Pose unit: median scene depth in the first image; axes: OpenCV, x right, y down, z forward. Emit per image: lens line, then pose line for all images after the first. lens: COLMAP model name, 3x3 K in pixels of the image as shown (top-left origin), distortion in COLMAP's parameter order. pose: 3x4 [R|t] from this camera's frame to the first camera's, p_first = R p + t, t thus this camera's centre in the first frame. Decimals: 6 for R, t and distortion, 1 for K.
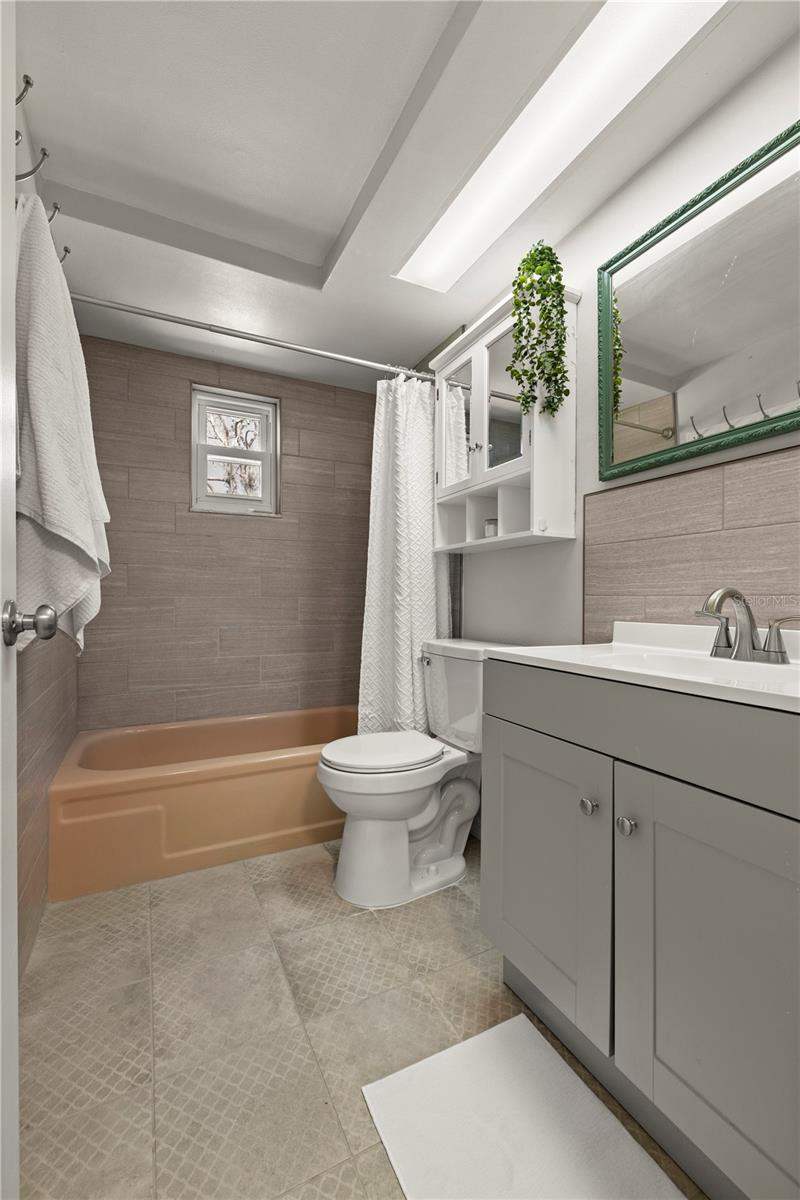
lens RADIAL K [[497.0, 0, 396.7], [0, 497.0, 603.7], [0, 0, 1]] dist [-0.004230, 0.000518]
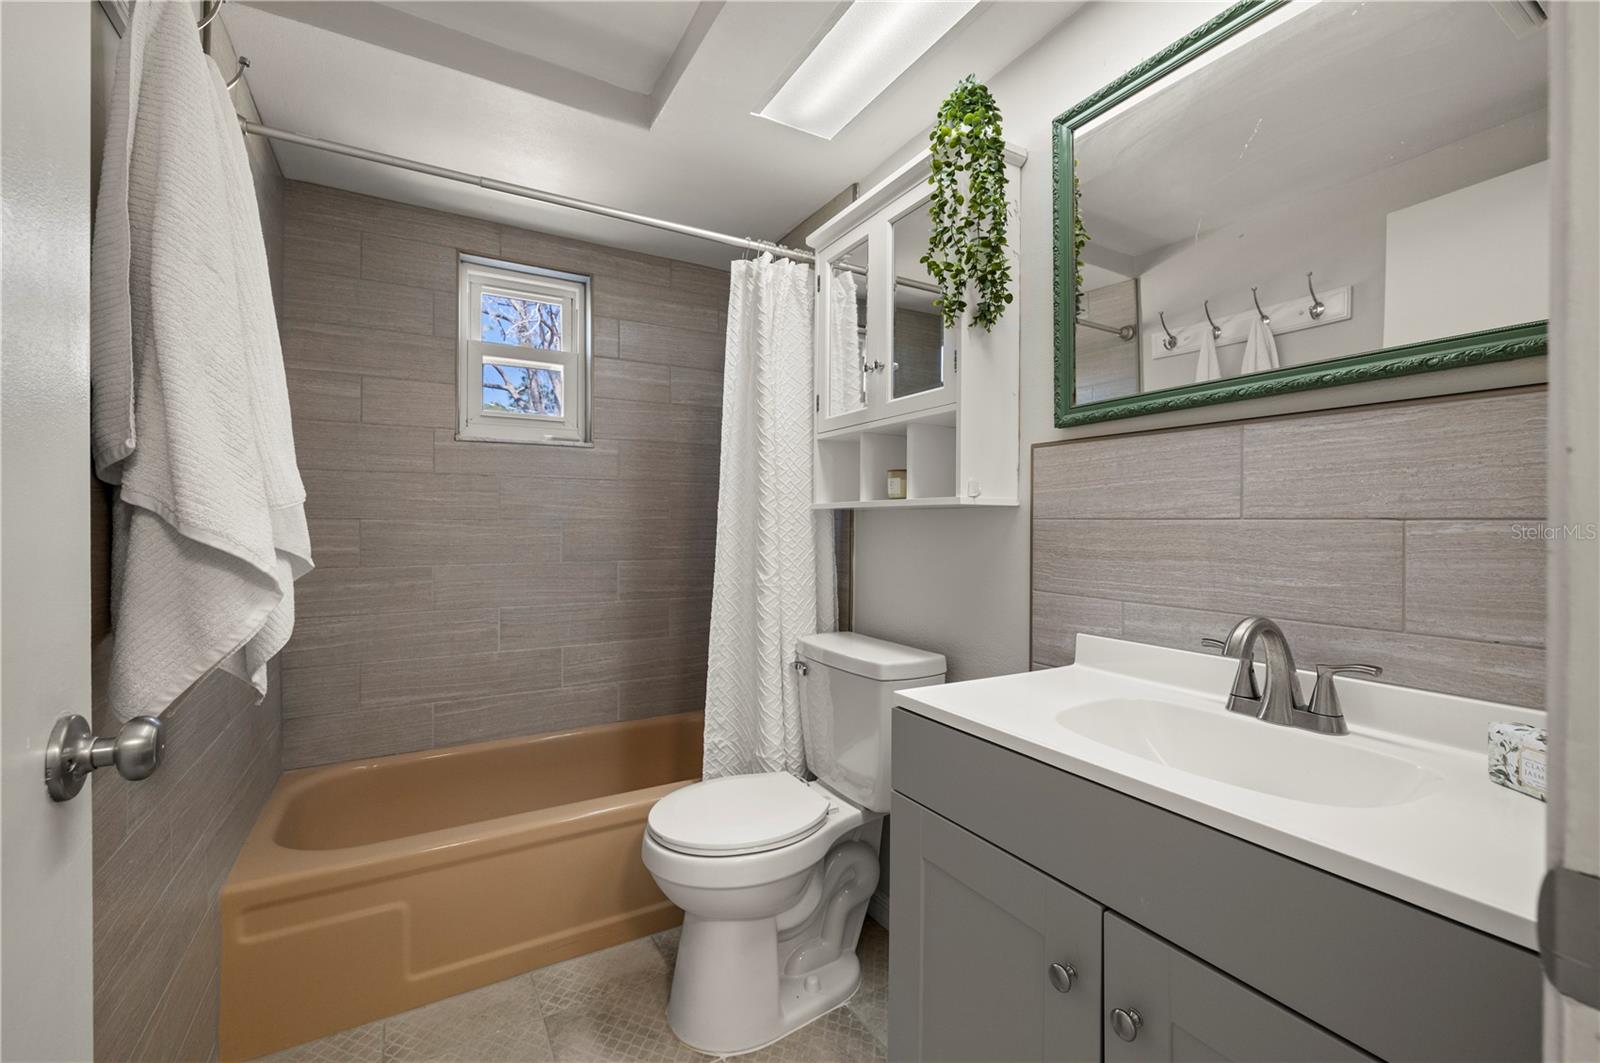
lens RADIAL K [[662.6, 0, 797.1], [0, 662.6, 526.8], [0, 0, 1]] dist [-0.004230, 0.000518]
pose [[0.998147, 0.000790, 0.060851, -0.004783], [-0.000648, 0.999997, -0.002368, -0.093026], [-0.060853, 0.002324, 0.998144, 0.089680]]
